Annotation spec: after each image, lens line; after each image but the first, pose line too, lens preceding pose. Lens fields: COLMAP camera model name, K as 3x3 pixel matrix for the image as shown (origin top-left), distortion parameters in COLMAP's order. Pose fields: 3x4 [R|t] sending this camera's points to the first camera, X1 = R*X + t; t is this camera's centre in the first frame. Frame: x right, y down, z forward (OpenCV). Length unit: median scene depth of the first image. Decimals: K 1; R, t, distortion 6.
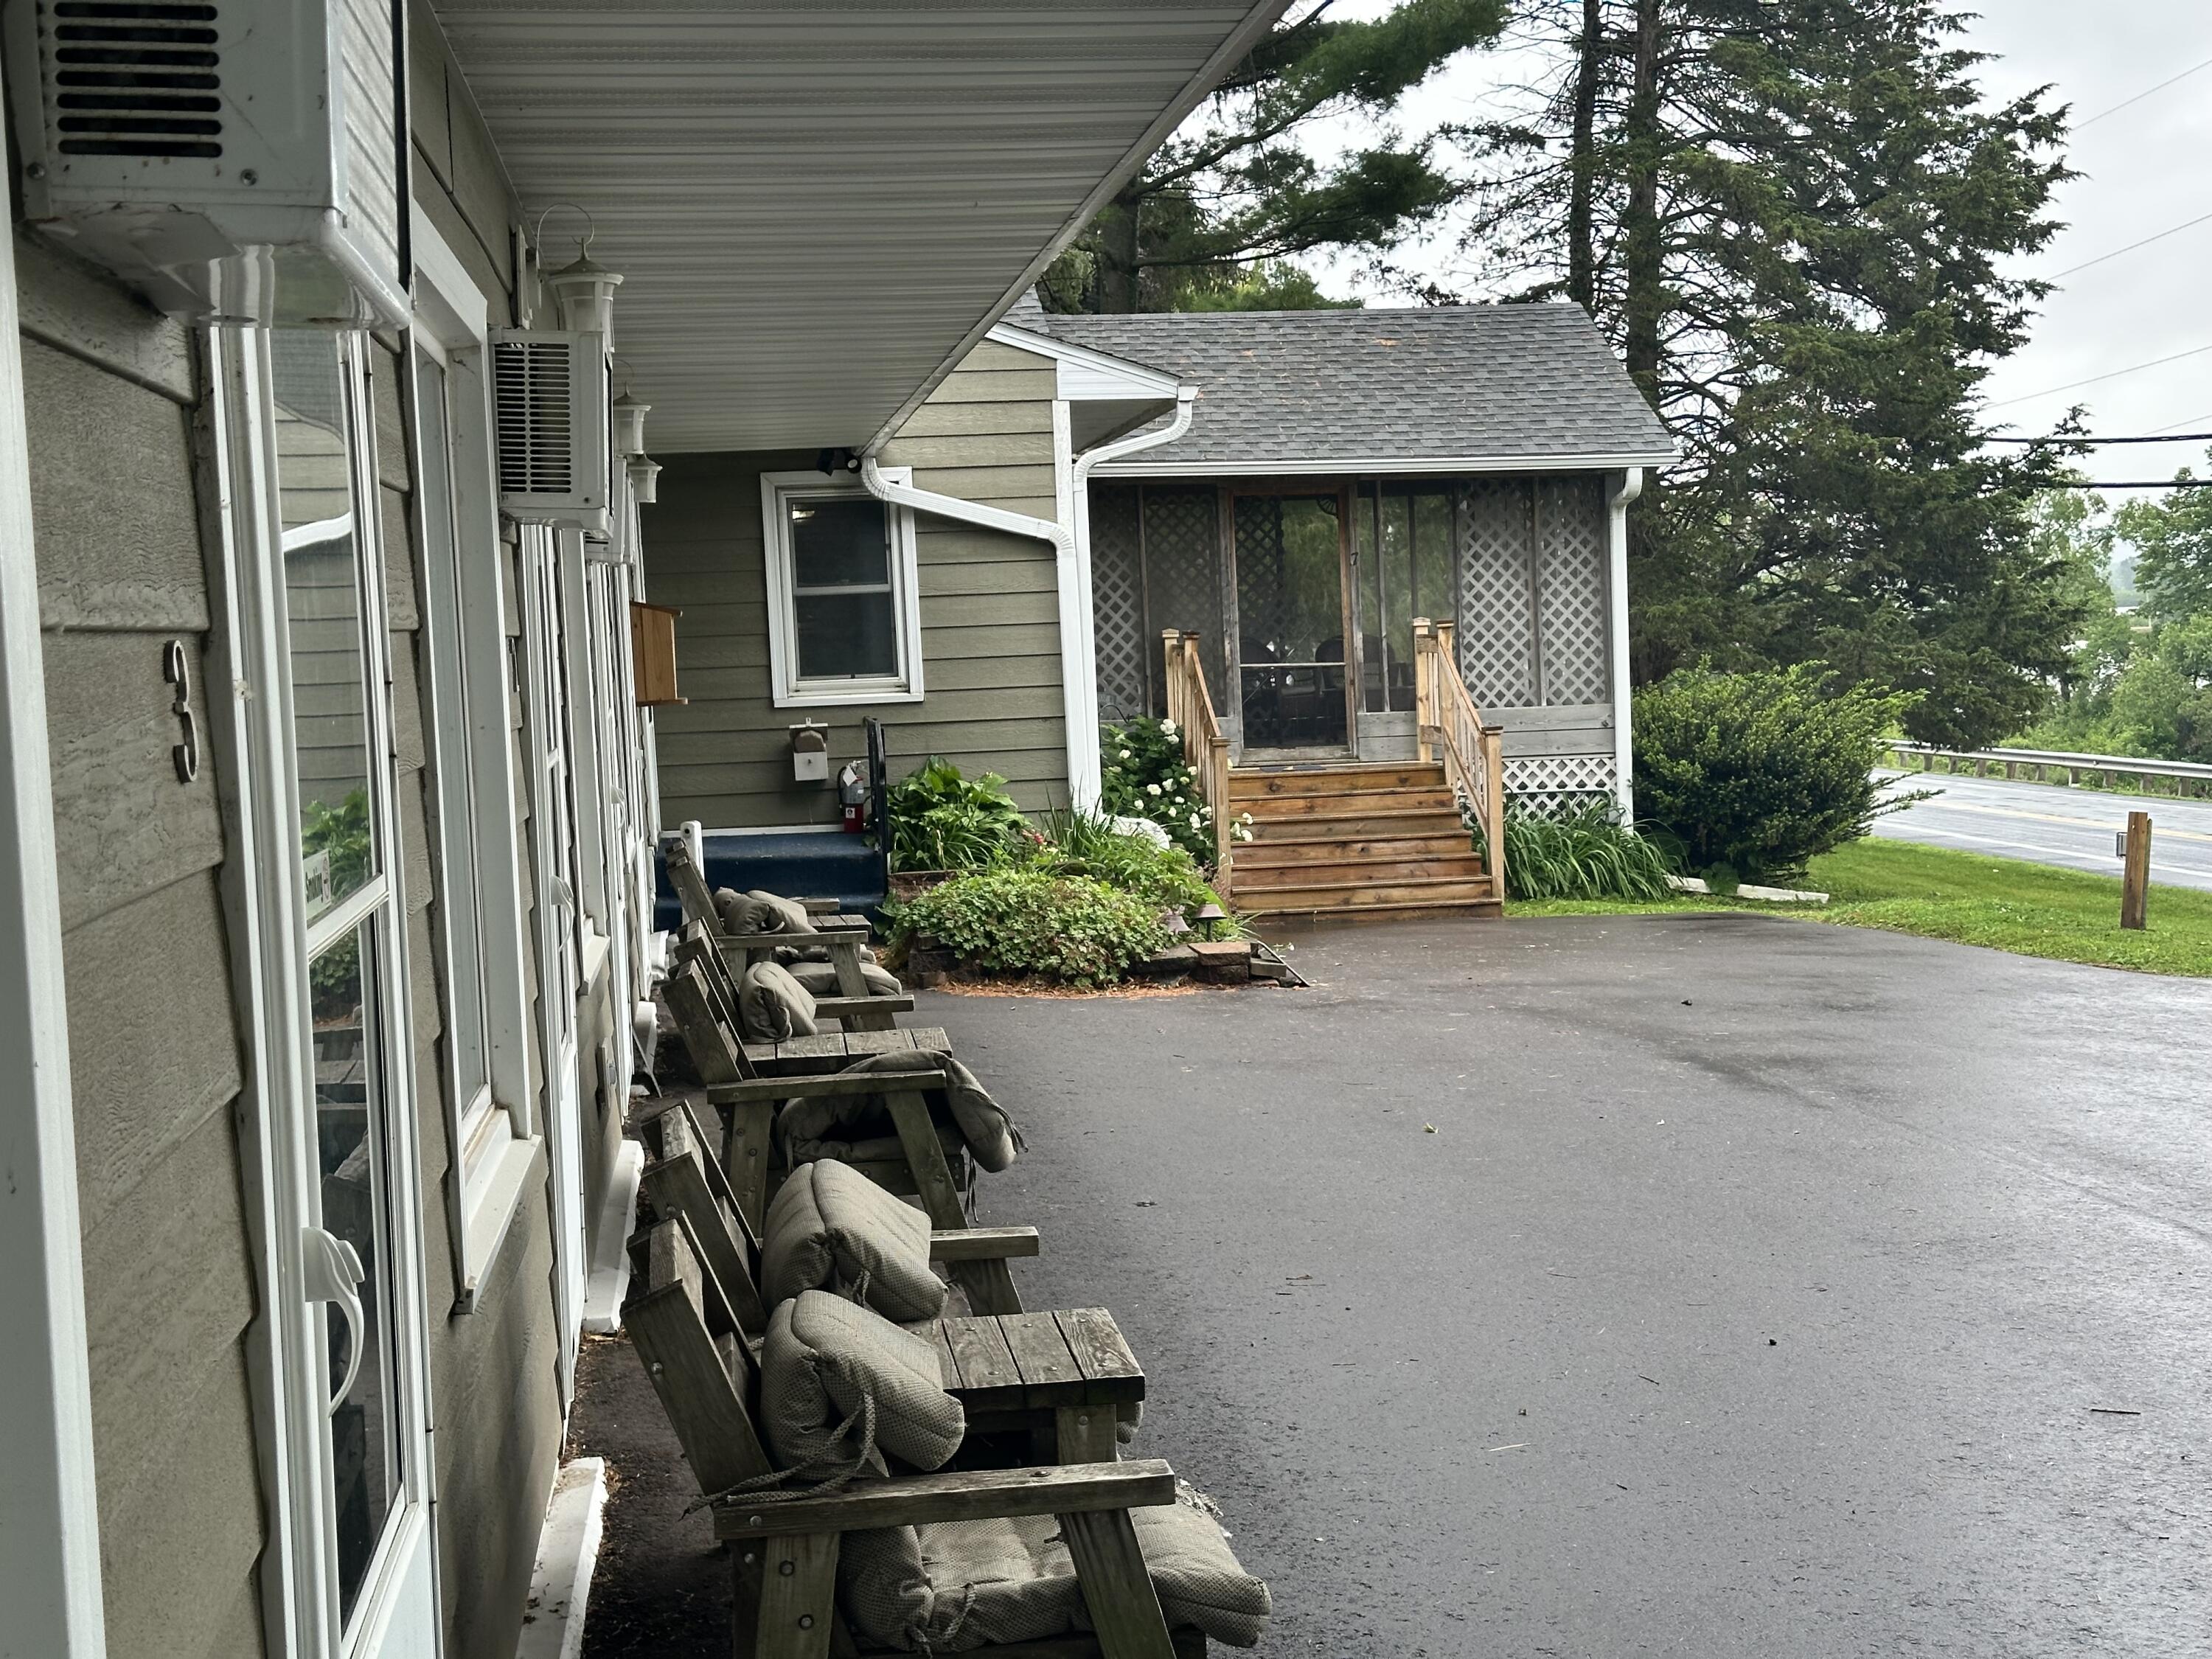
lens RADIAL K [[3154.5, 0, 1113.4], [0, 3154.5, 830.3], [0, 0, 1]] dist [0.147654, -0.245381]
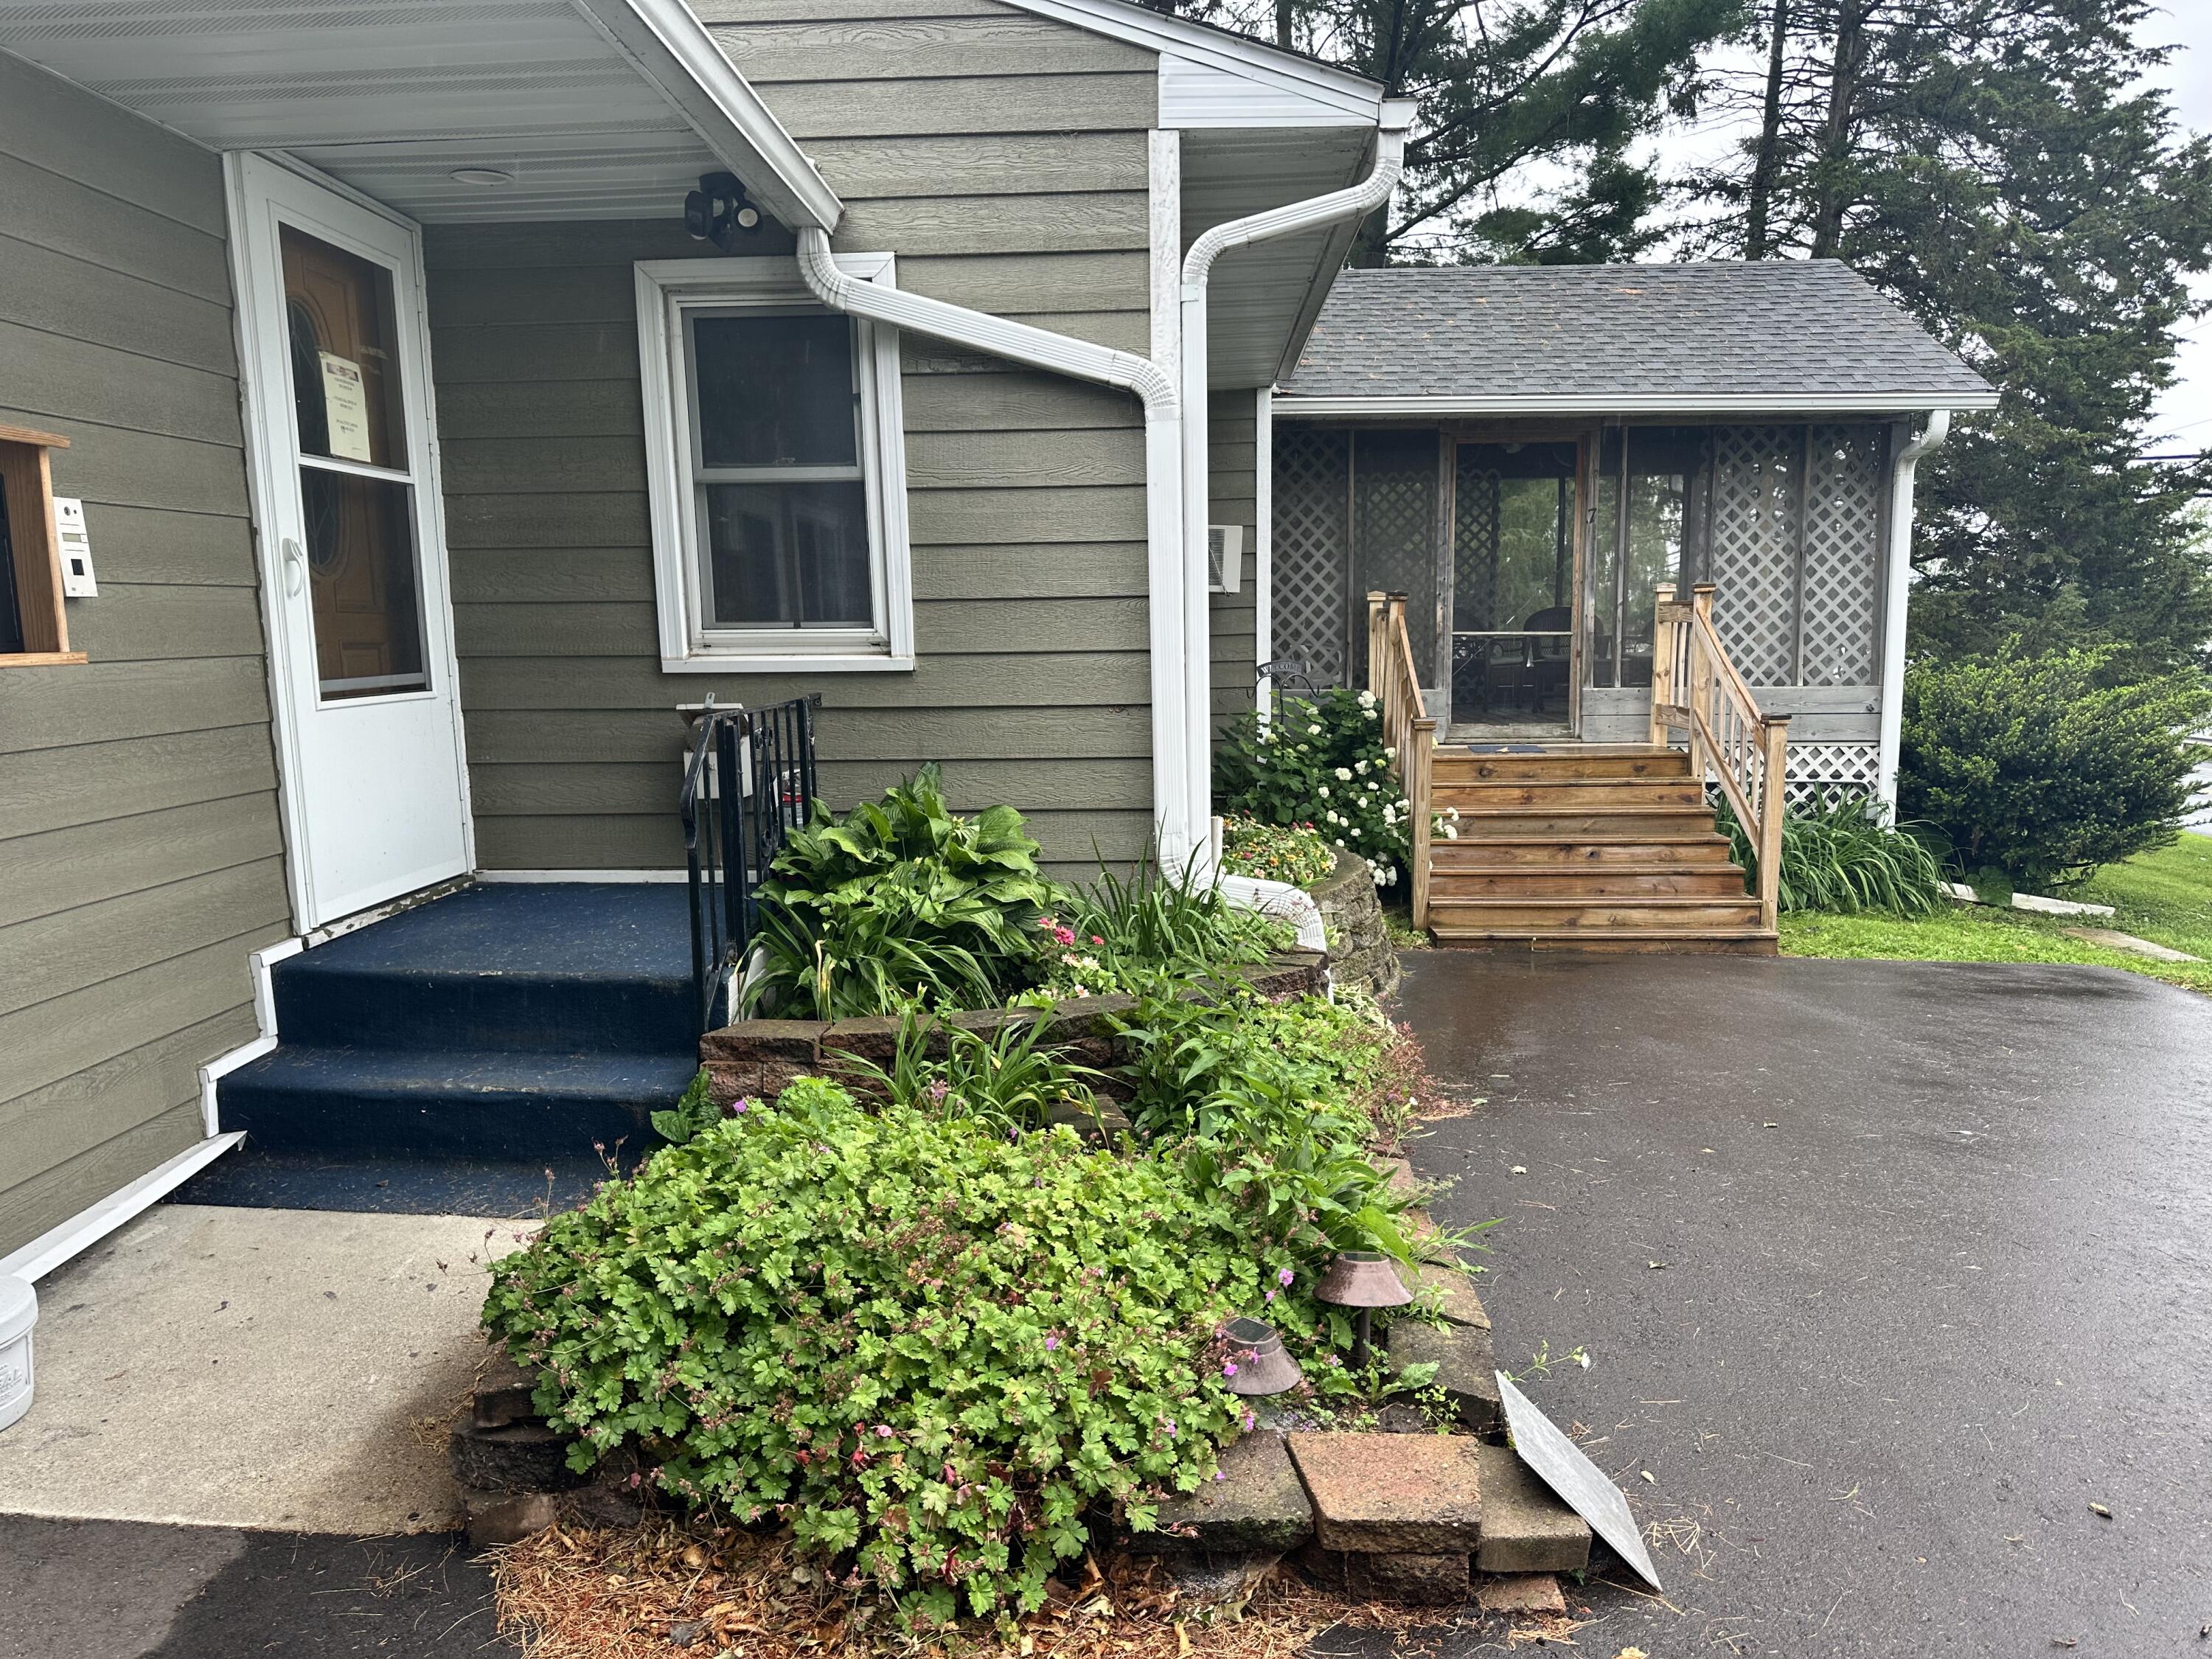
lens RADIAL K [[1571.8, 0, 1097.9], [0, 1571.8, 844.7], [0, 0, 1]] dist [0.152172, -0.288026]
pose [[0.984936, 0.048221, -0.166059, 0.018323], [-0.035090, 0.996086, 0.081119, -0.024937], [0.169321, -0.074070, 0.982774, 0.528794]]
